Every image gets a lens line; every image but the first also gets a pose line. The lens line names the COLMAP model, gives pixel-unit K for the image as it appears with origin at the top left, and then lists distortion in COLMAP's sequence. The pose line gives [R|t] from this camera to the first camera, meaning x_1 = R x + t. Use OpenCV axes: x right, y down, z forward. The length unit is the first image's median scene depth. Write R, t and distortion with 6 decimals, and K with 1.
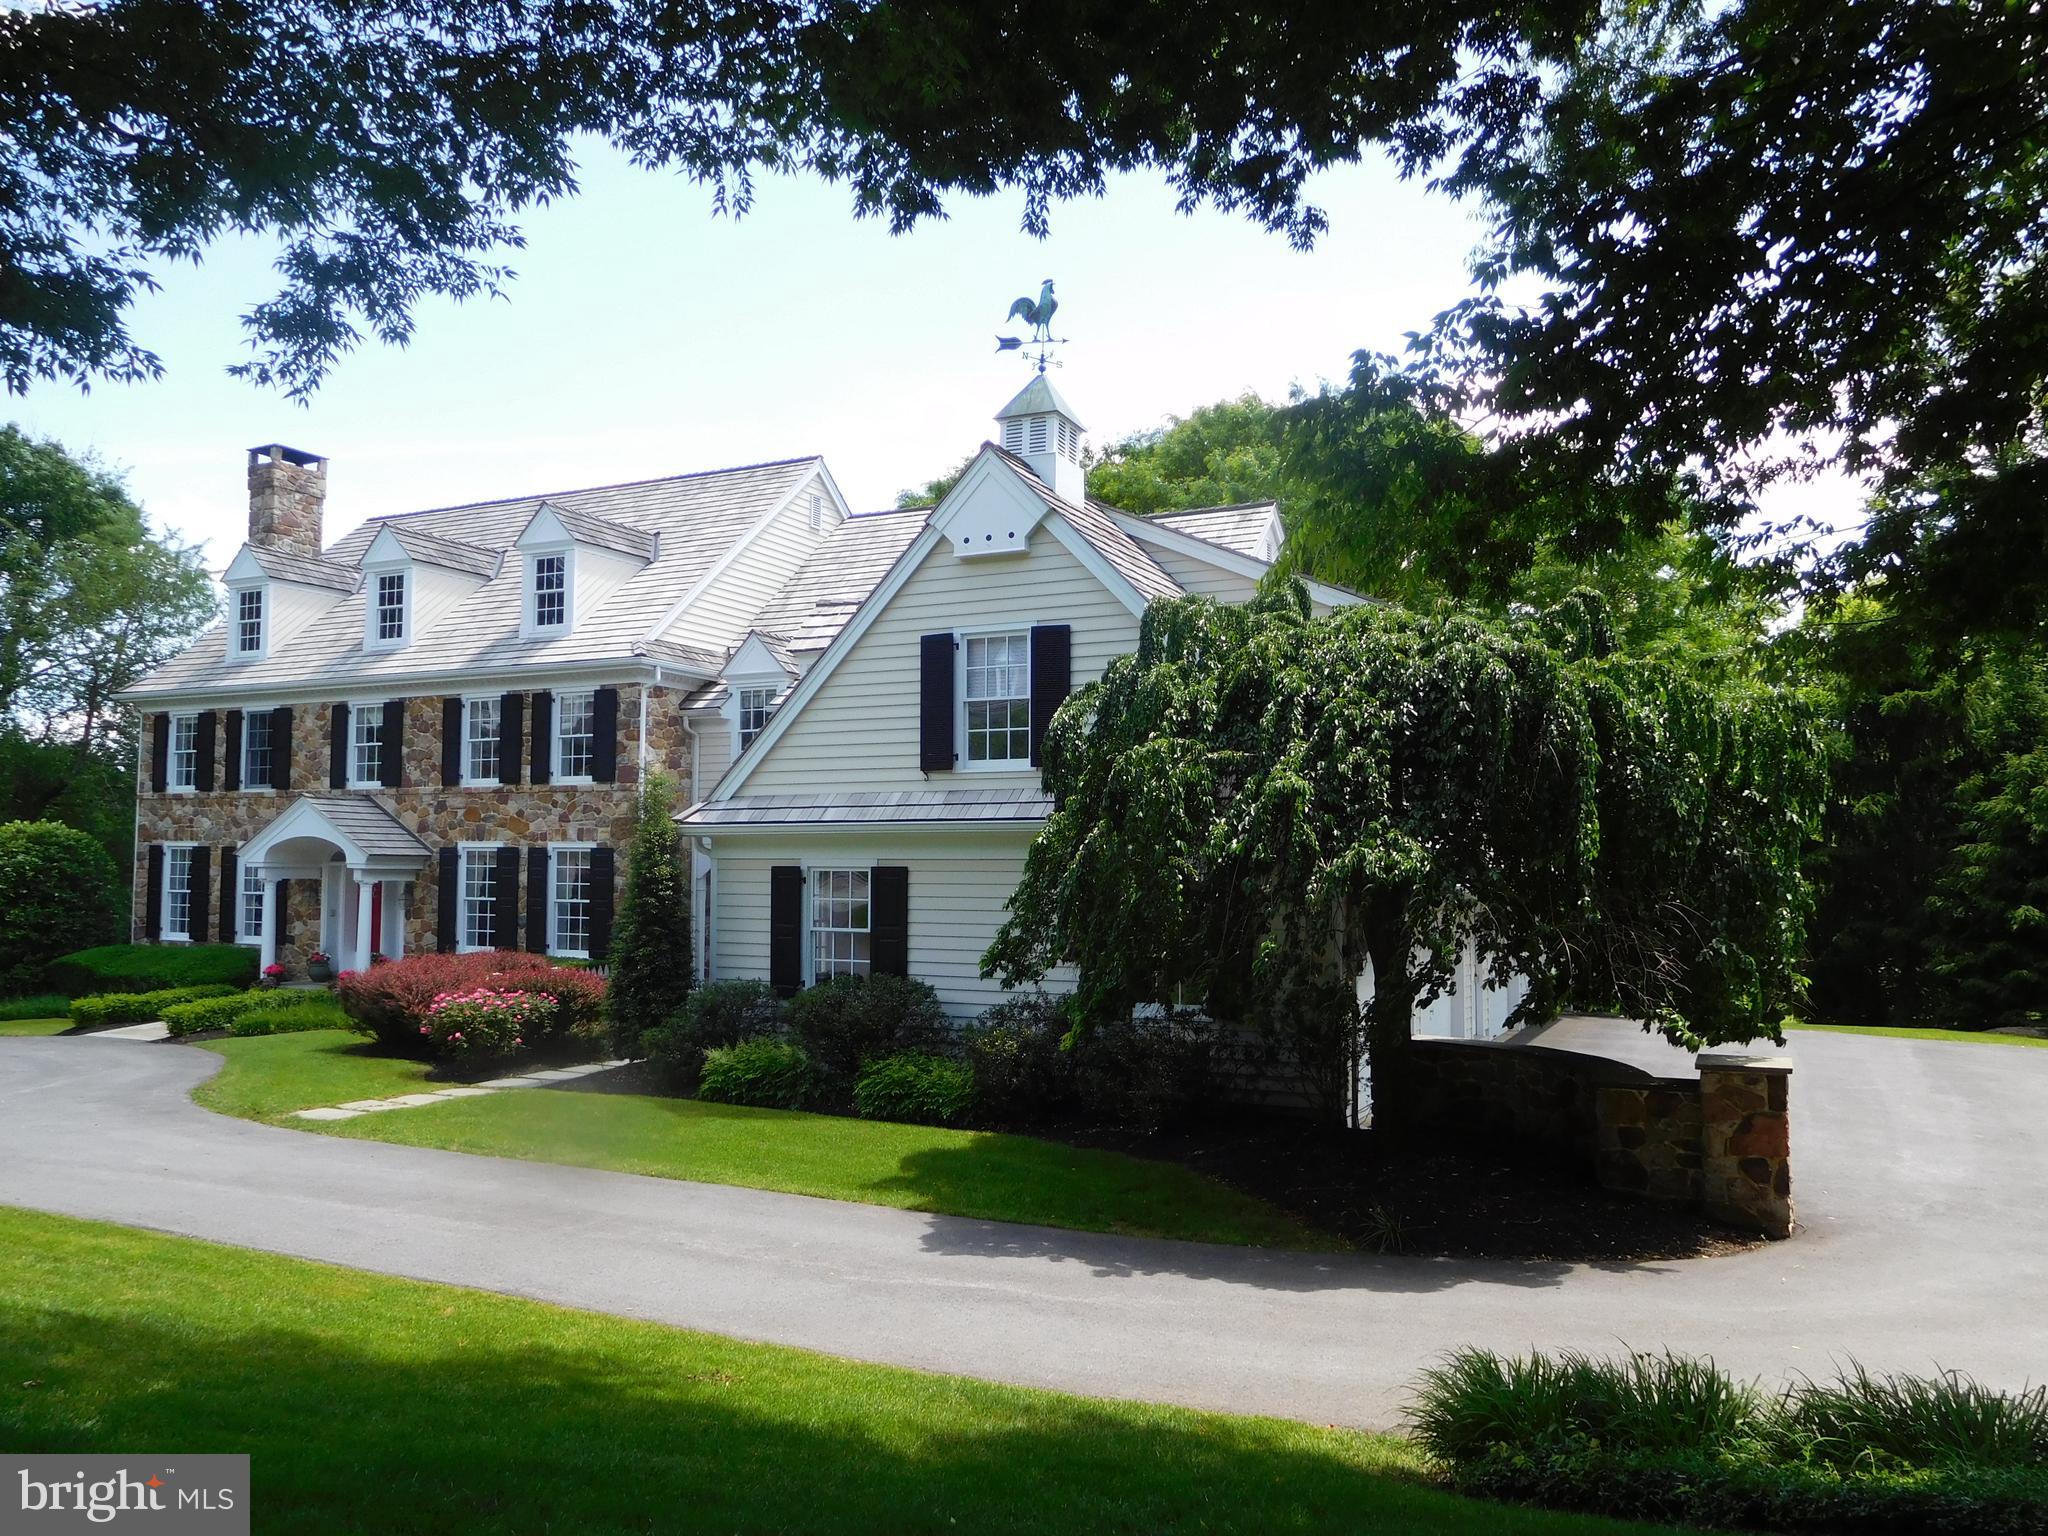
lens RADIAL K [[1511.0, 0, 1027.7], [0, 1511.0, 782.2], [0, 0, 1]] dist [-0.027259, 0.009430]
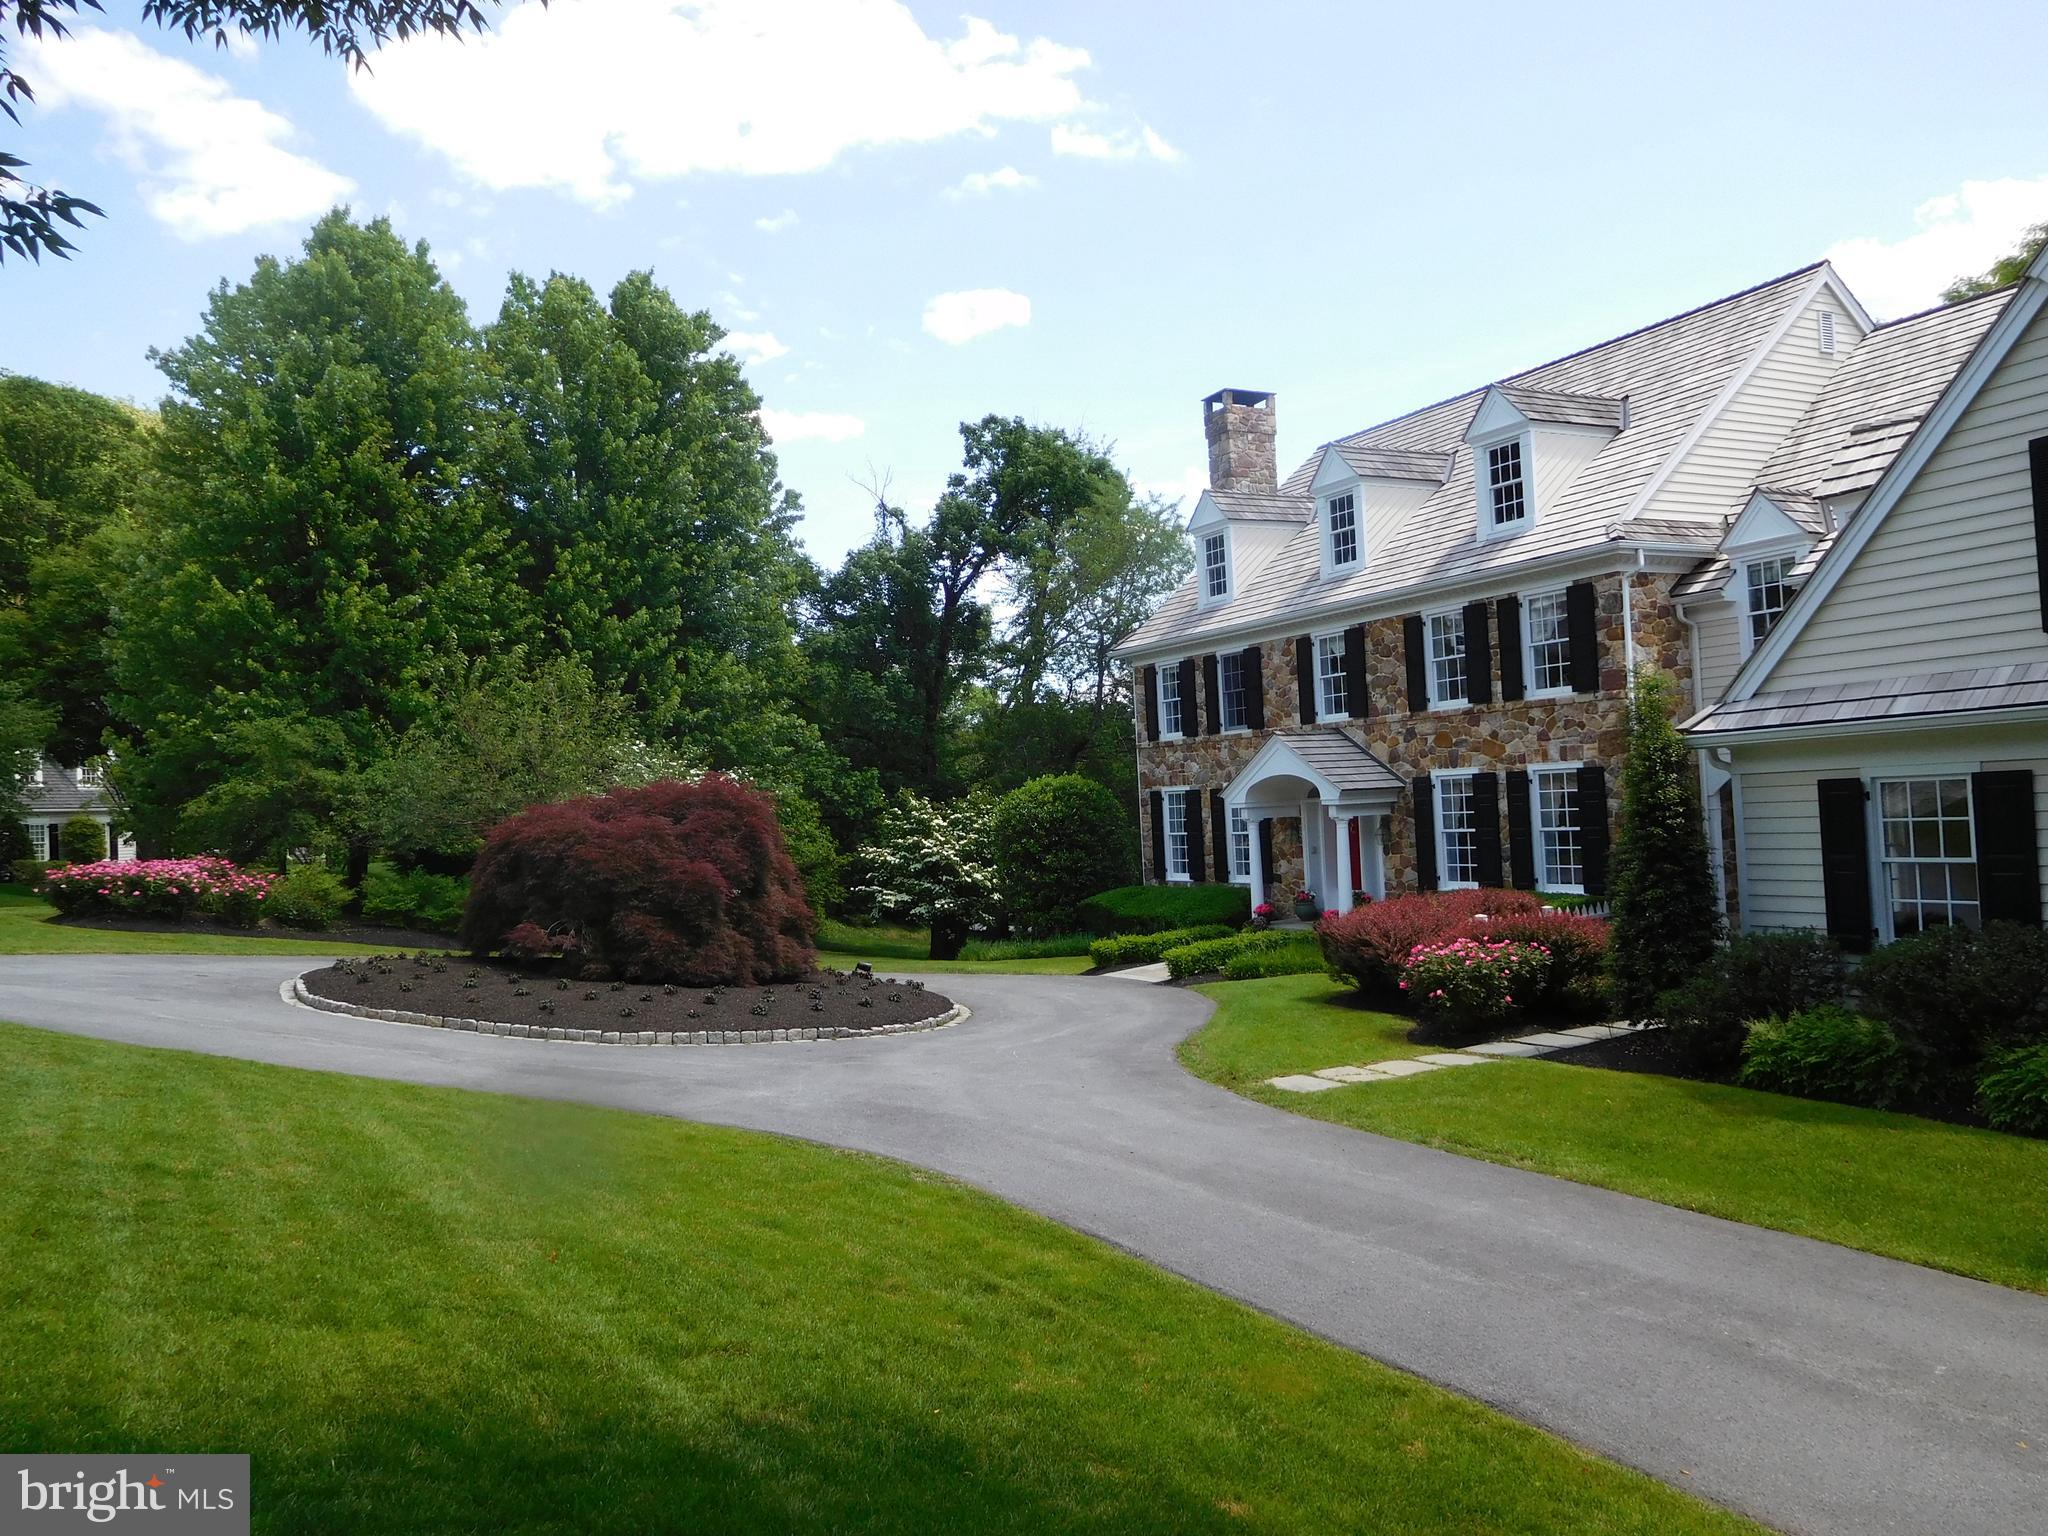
lens RADIAL K [[1511.0, 0, 1038.4], [0, 1511.0, 781.8], [0, 0, 1]] dist [-0.027259, 0.009430]
pose [[0.808607, -0.057398, -0.585543, -0.031655], [0.089239, 0.995680, 0.025633, 0.001257], [0.581542, -0.072981, 0.810236, 0.111485]]
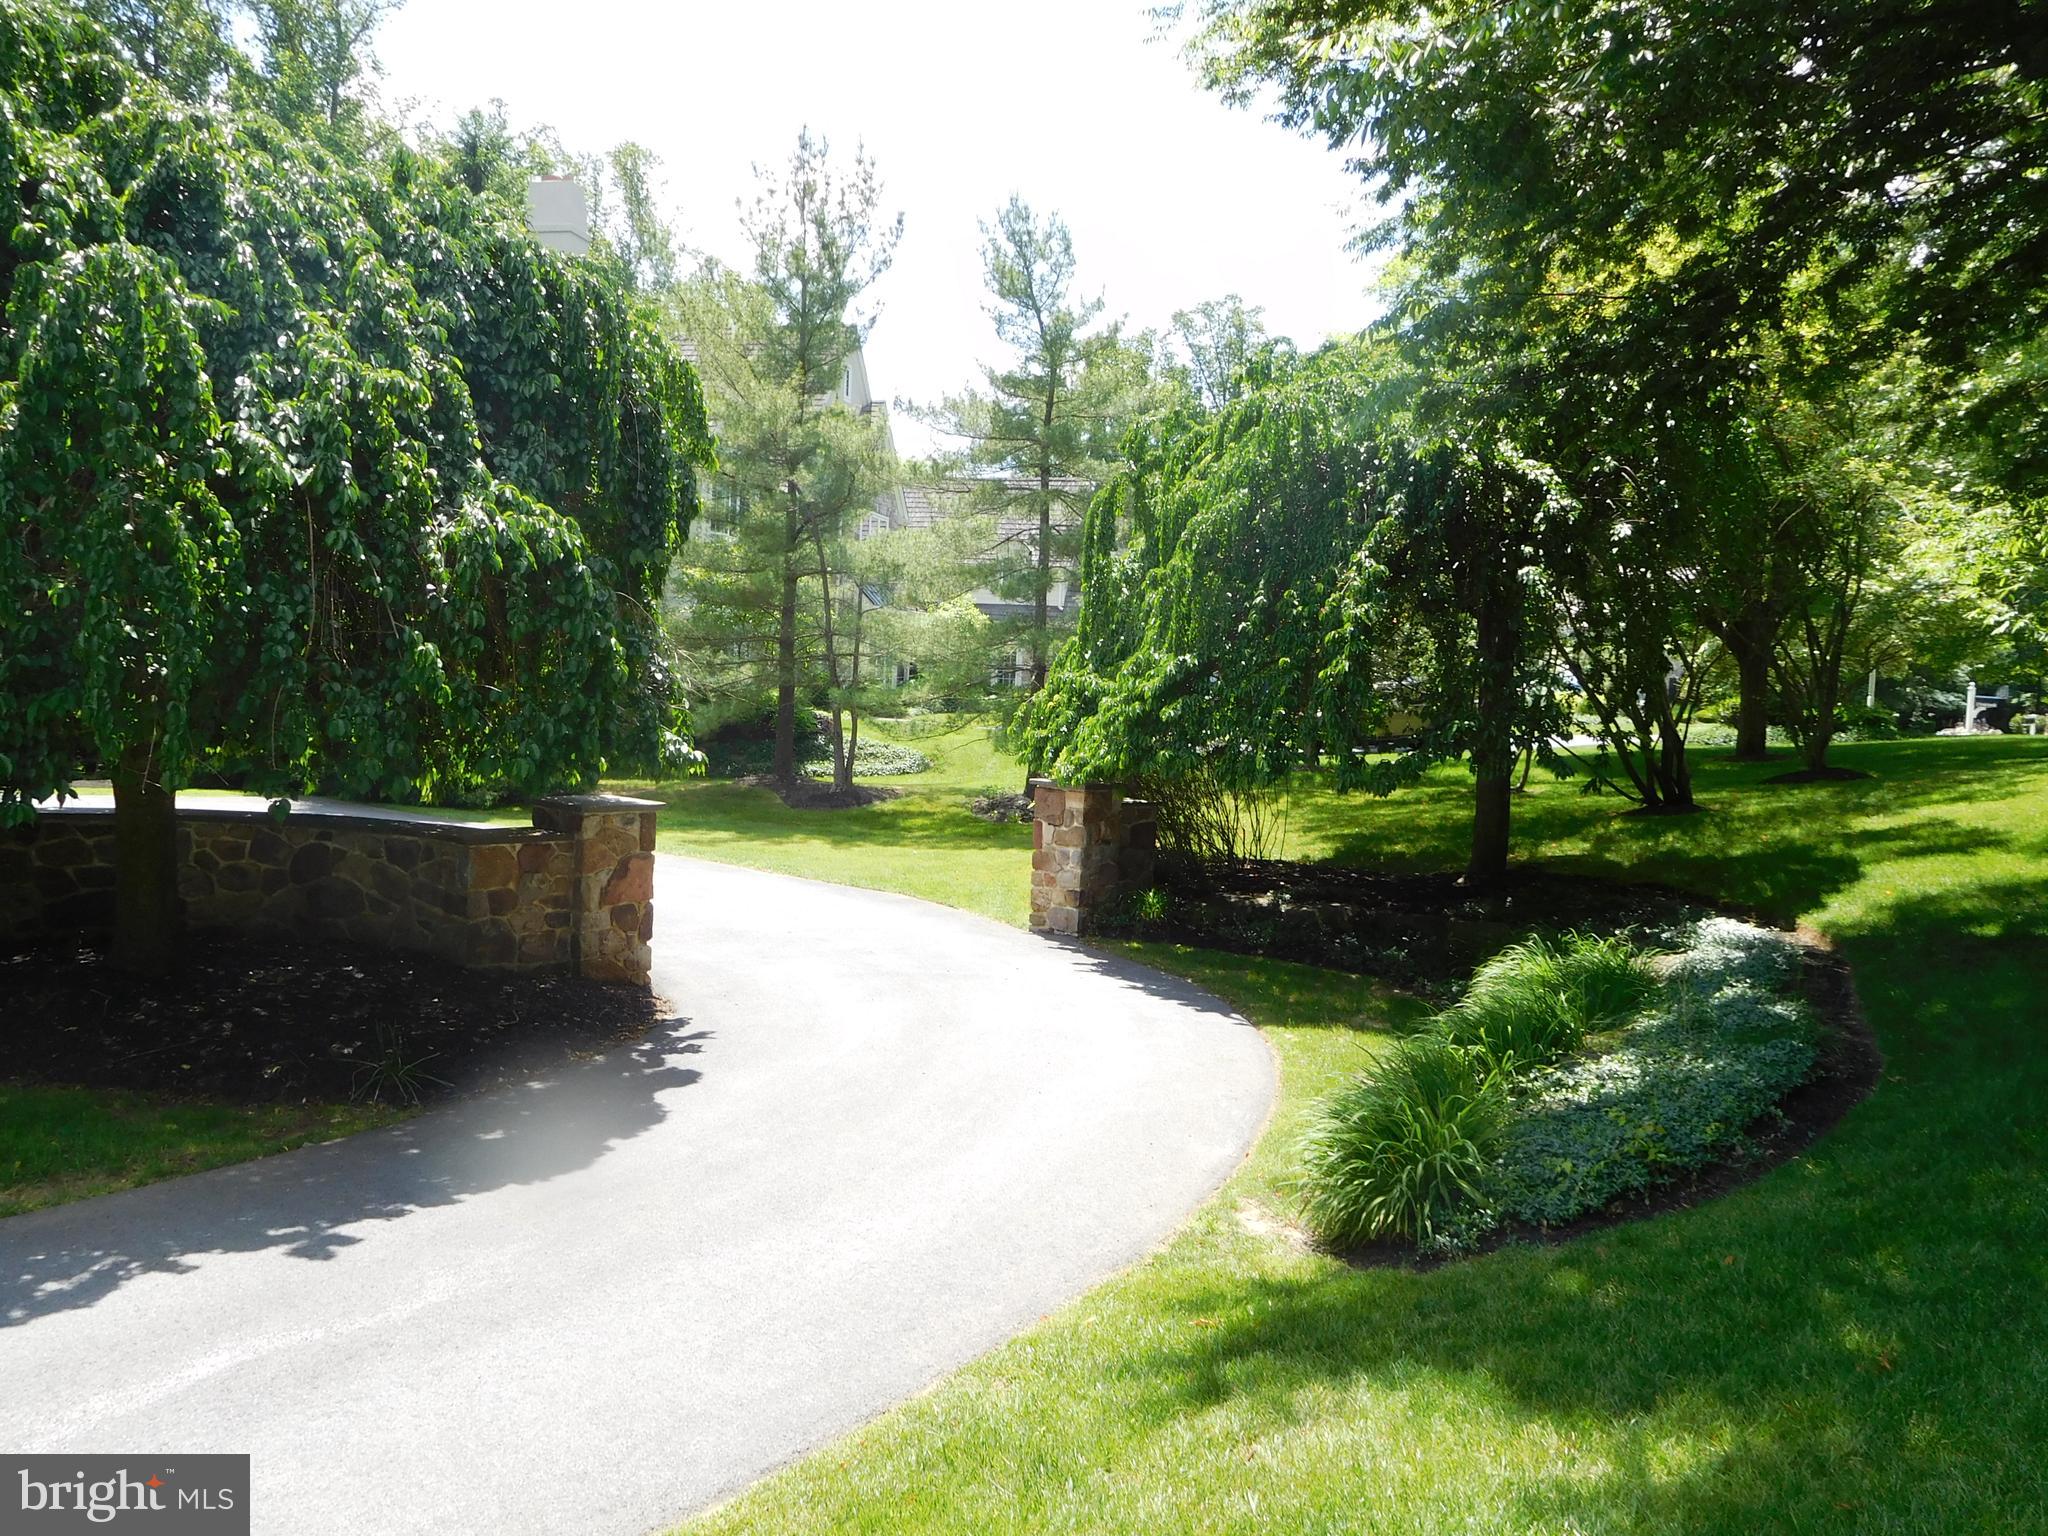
lens RADIAL K [[1511.0, 0, 1036.9], [0, 1511.0, 767.4], [0, 0, 1]] dist [-0.027259, 0.009430]
pose [[0.244199, -0.043873, 0.968732, -0.144010], [-0.106433, 0.991728, 0.071744, 0.032288], [-0.963867, -0.120625, 0.237510, 0.235326]]
